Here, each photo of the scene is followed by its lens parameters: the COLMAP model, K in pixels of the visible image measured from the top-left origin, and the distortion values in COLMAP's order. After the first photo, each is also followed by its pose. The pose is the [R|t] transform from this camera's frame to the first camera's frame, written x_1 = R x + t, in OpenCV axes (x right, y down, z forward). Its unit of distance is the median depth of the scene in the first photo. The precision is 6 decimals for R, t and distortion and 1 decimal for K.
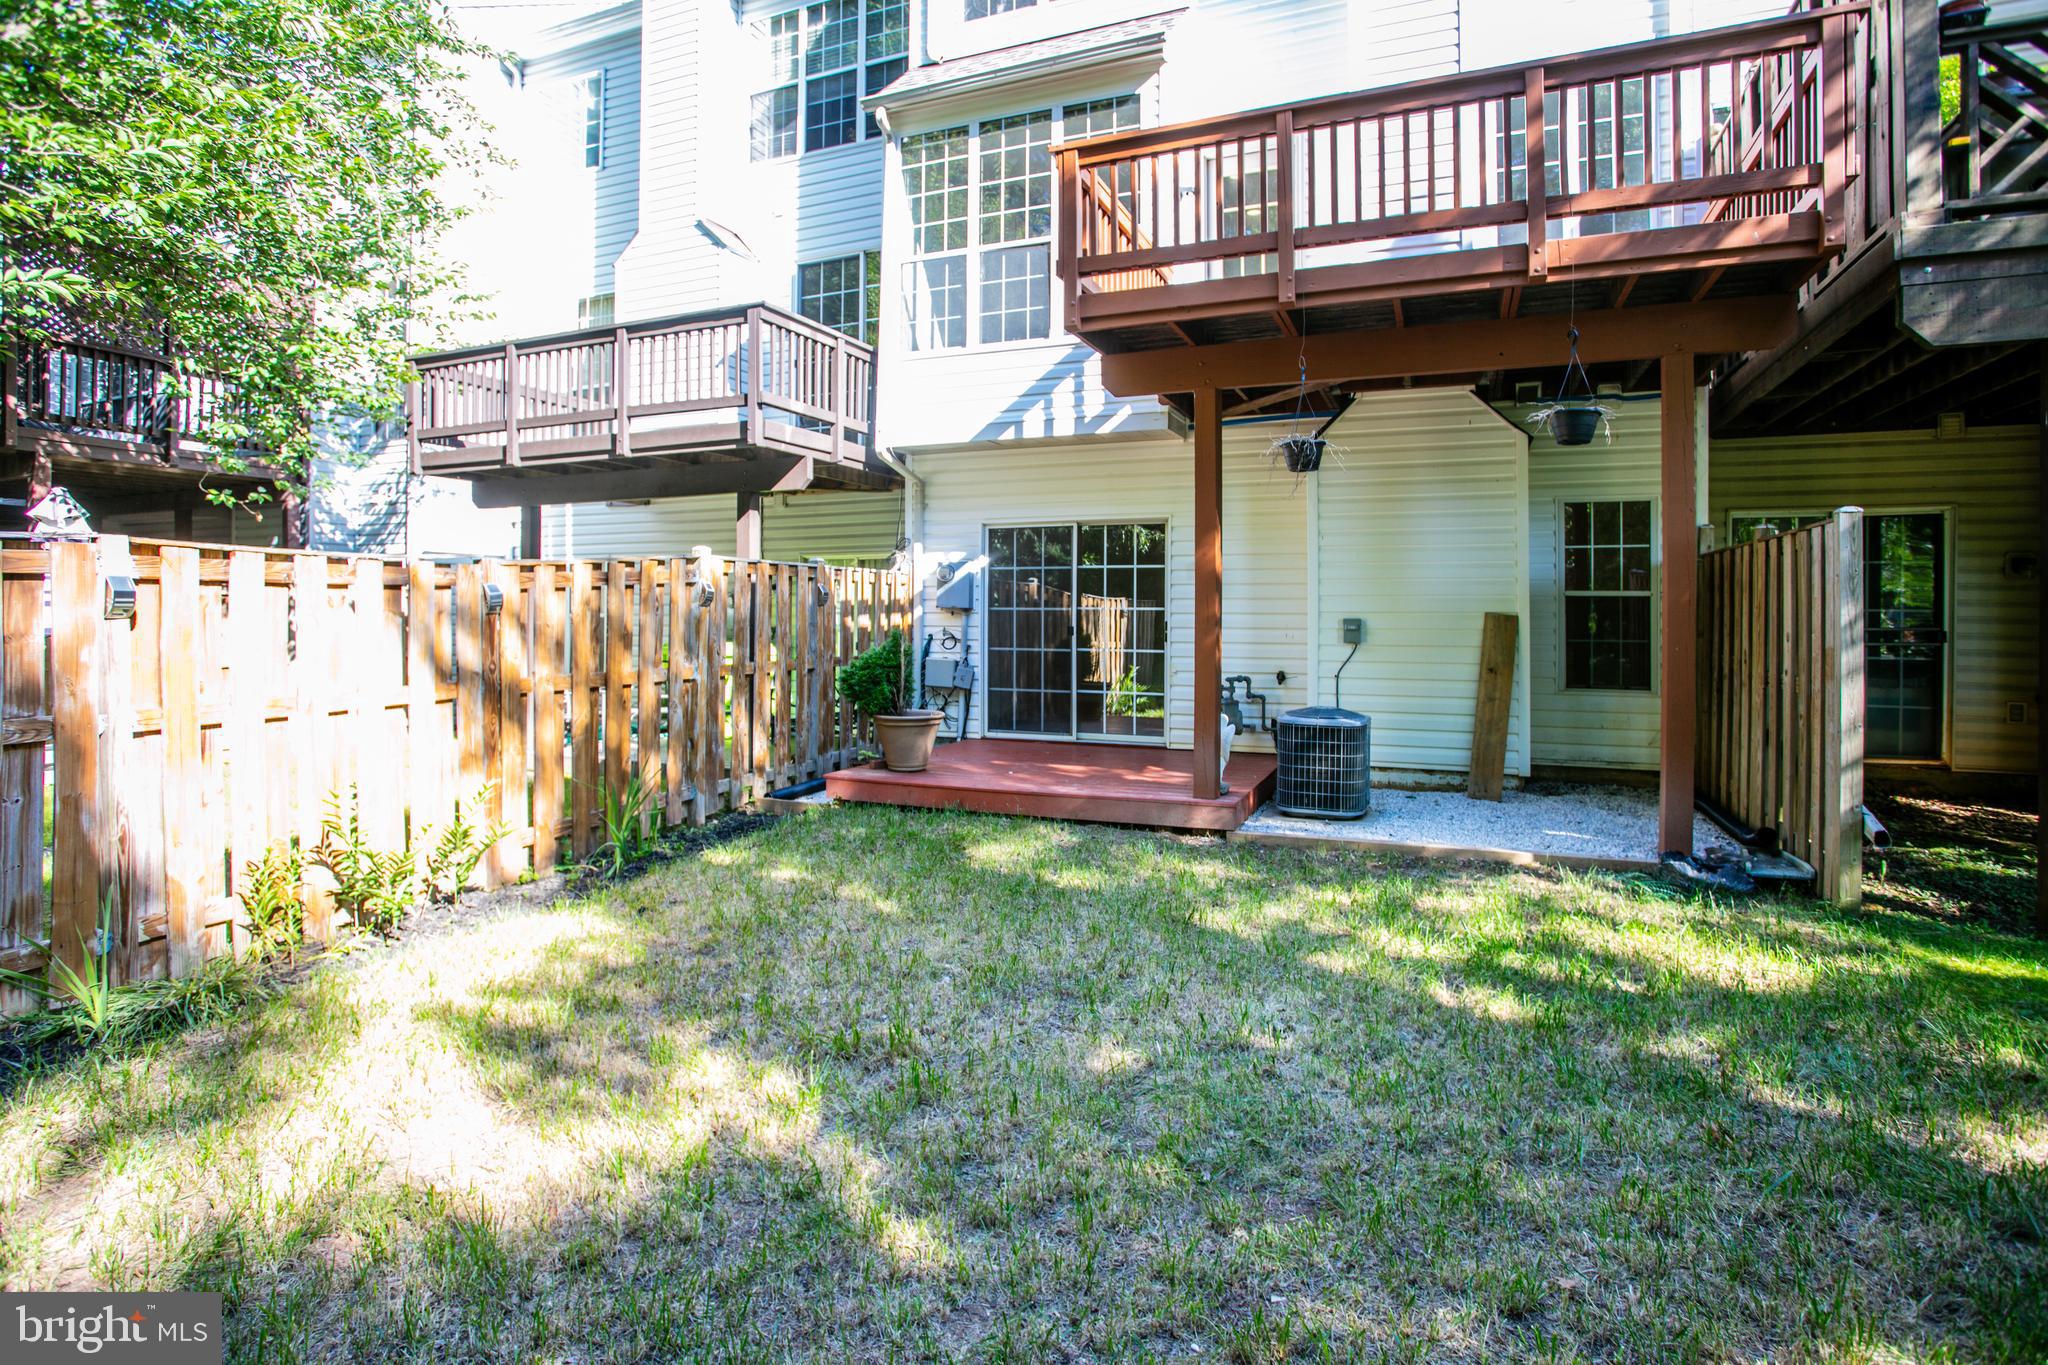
lens RADIAL K [[1021.4, 0, 1027.5], [0, 1021.4, 692.2], [0, 0, 1]] dist [-0.065202, 0.038104]
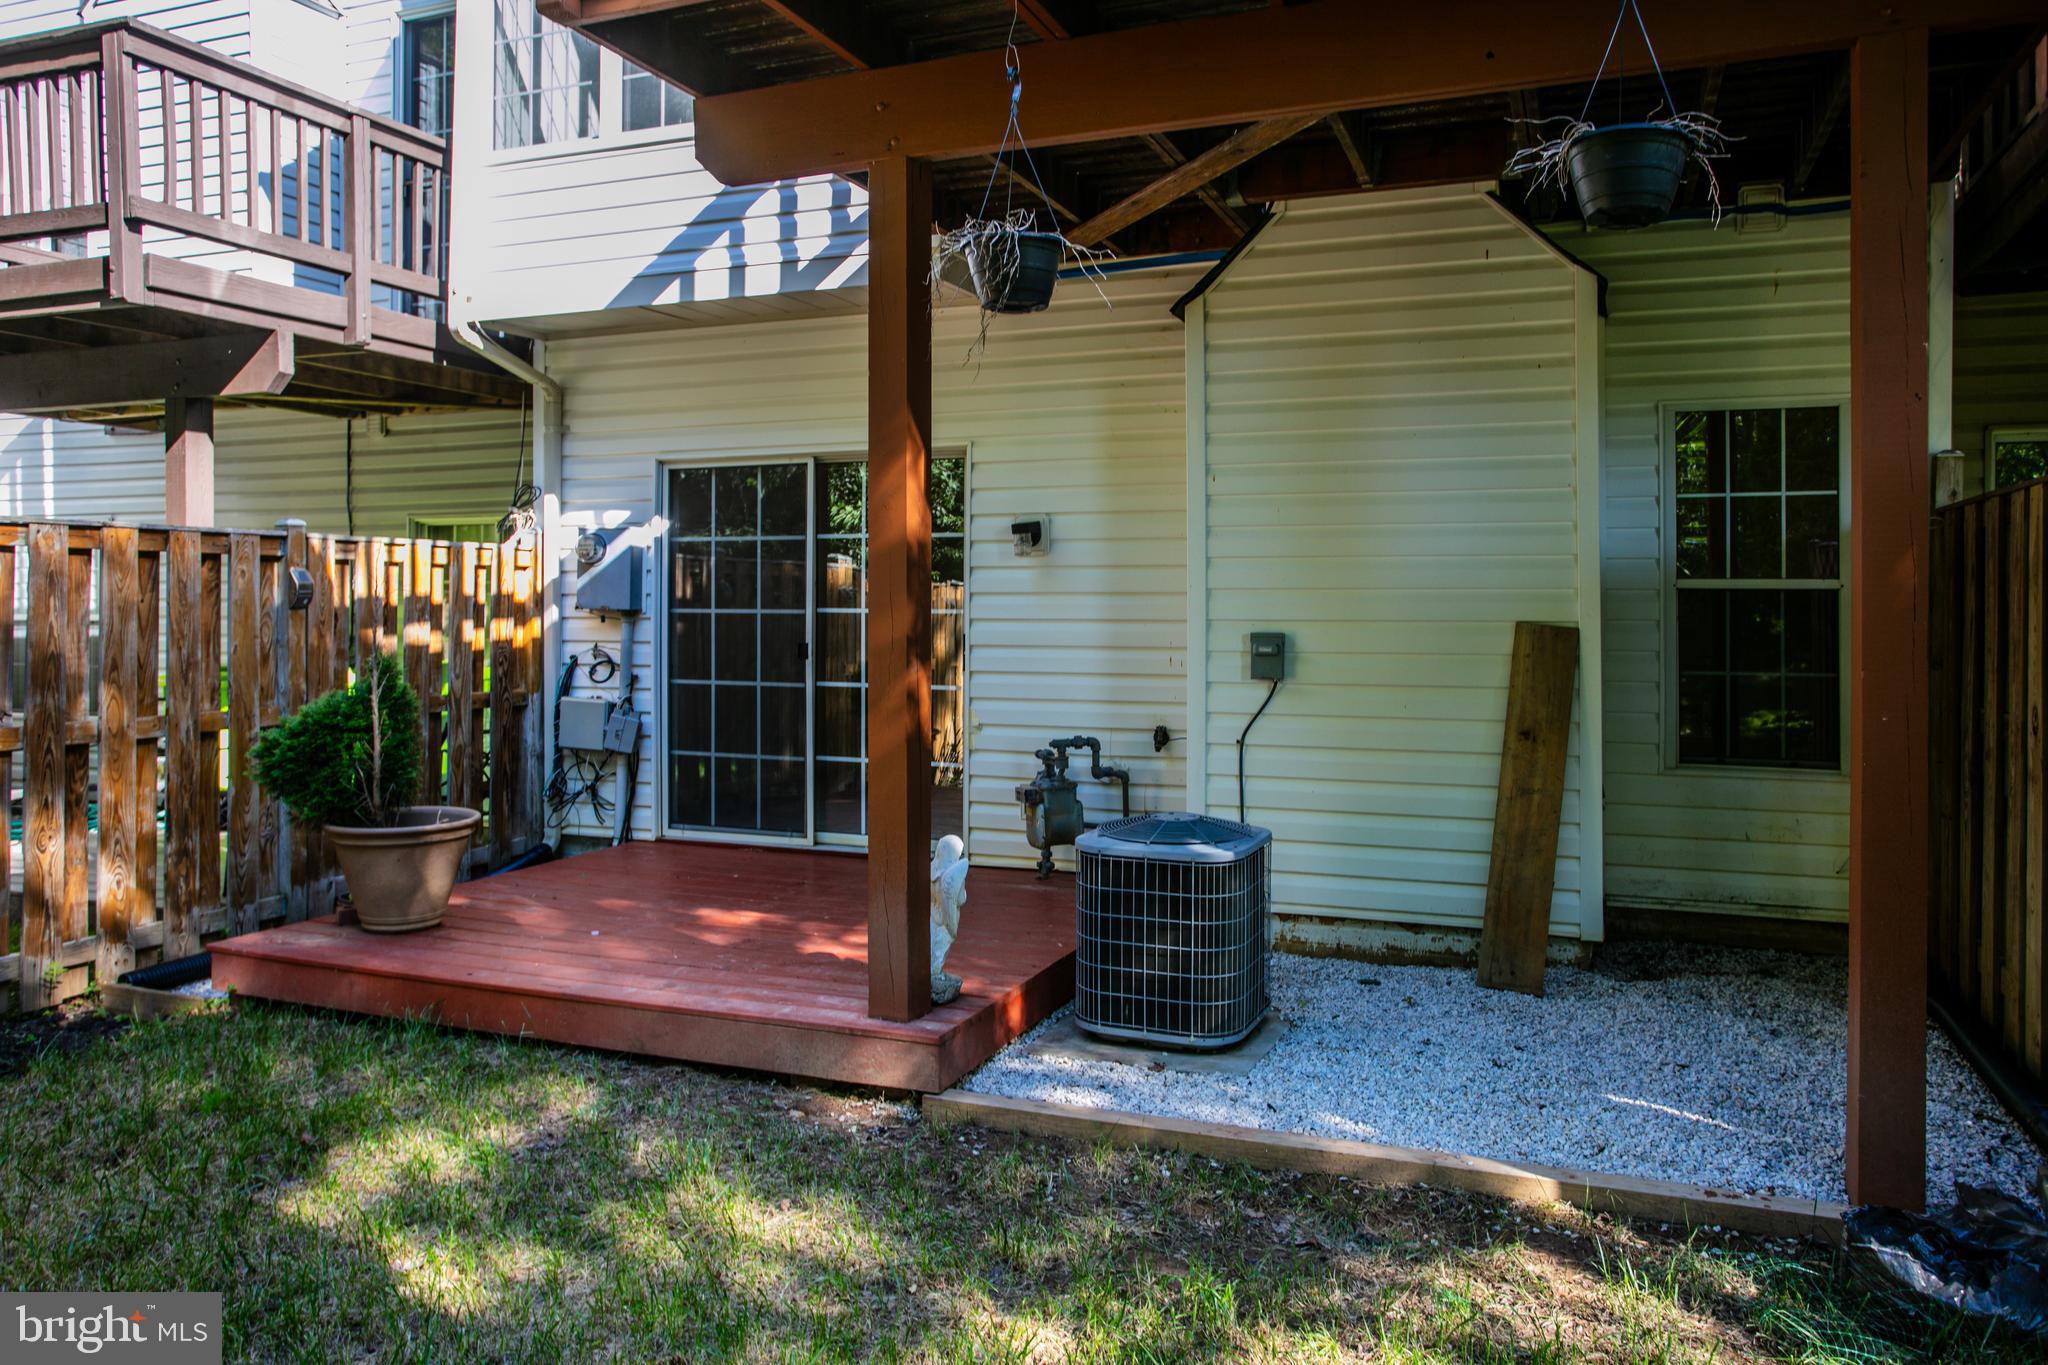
lens RADIAL K [[1393.4, 0, 1035.2], [0, 1393.4, 704.9], [0, 0, 1]] dist [-0.034212, 0.037023]
pose [[0.999843, -0.001352, 0.017643, 0.166829], [0.001429, 0.999989, -0.004359, -0.028826], [-0.017637, 0.004383, 0.999835, 0.251304]]
